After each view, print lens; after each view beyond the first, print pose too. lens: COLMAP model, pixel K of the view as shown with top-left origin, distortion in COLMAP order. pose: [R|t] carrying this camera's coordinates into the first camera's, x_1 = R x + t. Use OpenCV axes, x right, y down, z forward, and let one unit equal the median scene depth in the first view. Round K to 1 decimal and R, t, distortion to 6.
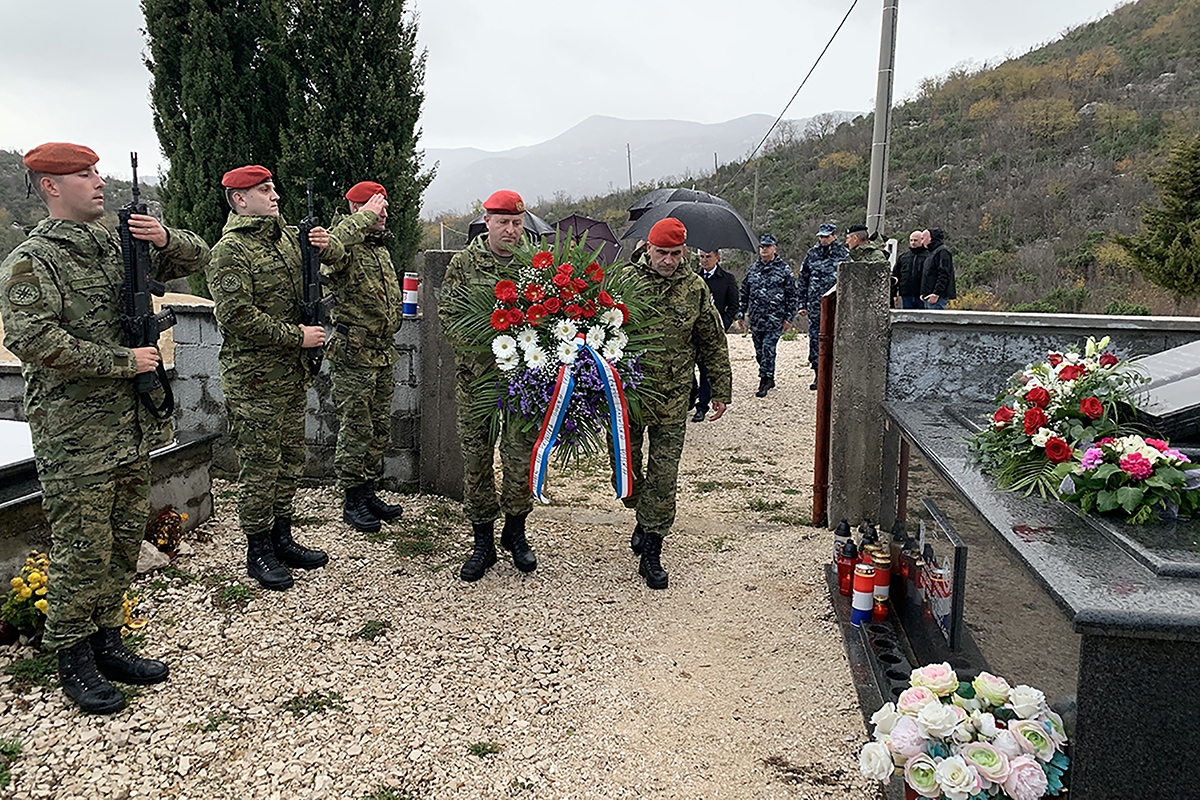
lens RADIAL K [[935.2, 0, 596.4], [0, 935.2, 381.4], [0, 0, 1]] dist [0.007227, 0.001425]
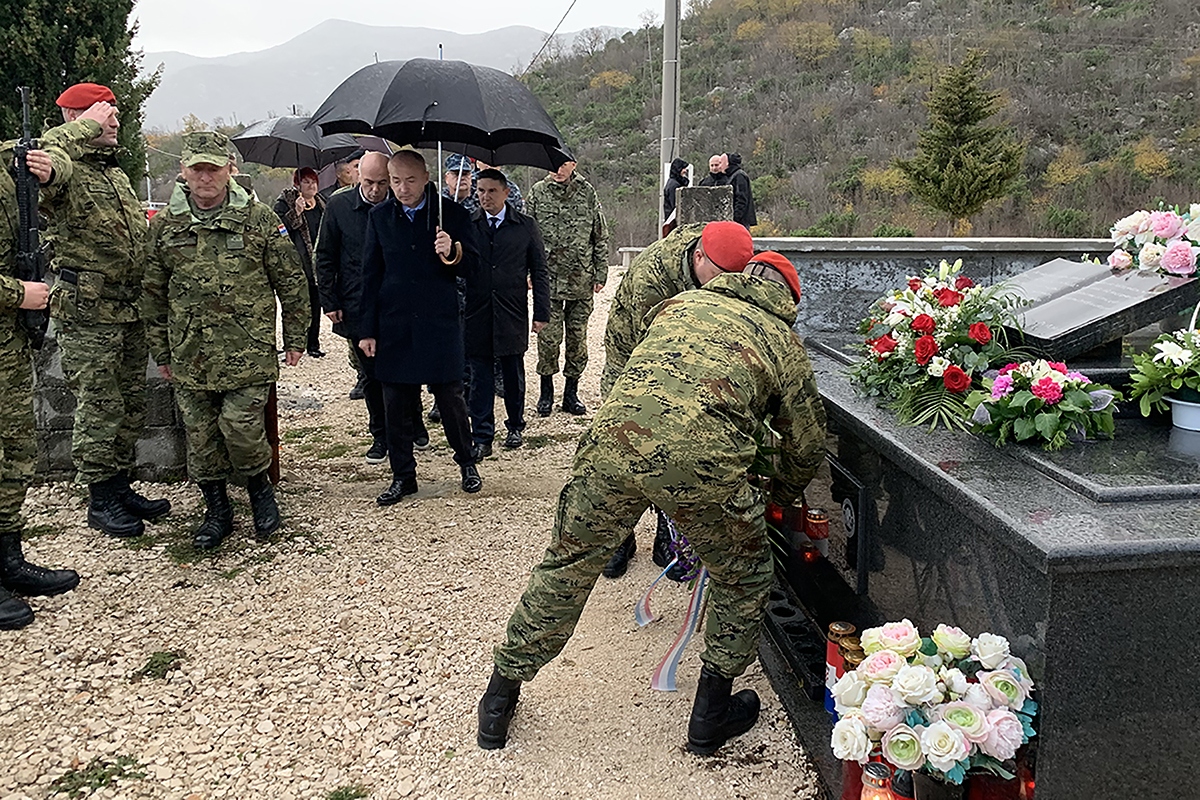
lens RADIAL K [[983.5, 0, 600.6], [0, 983.5, 356.4], [0, 0, 1]] dist [0.010868, 0.002055]
pose [[0.952526, -0.058200, 0.298842, -0.123631], [0.046760, 0.997879, 0.045297, -0.010107], [-0.300845, -0.029173, 0.953227, 0.117566]]
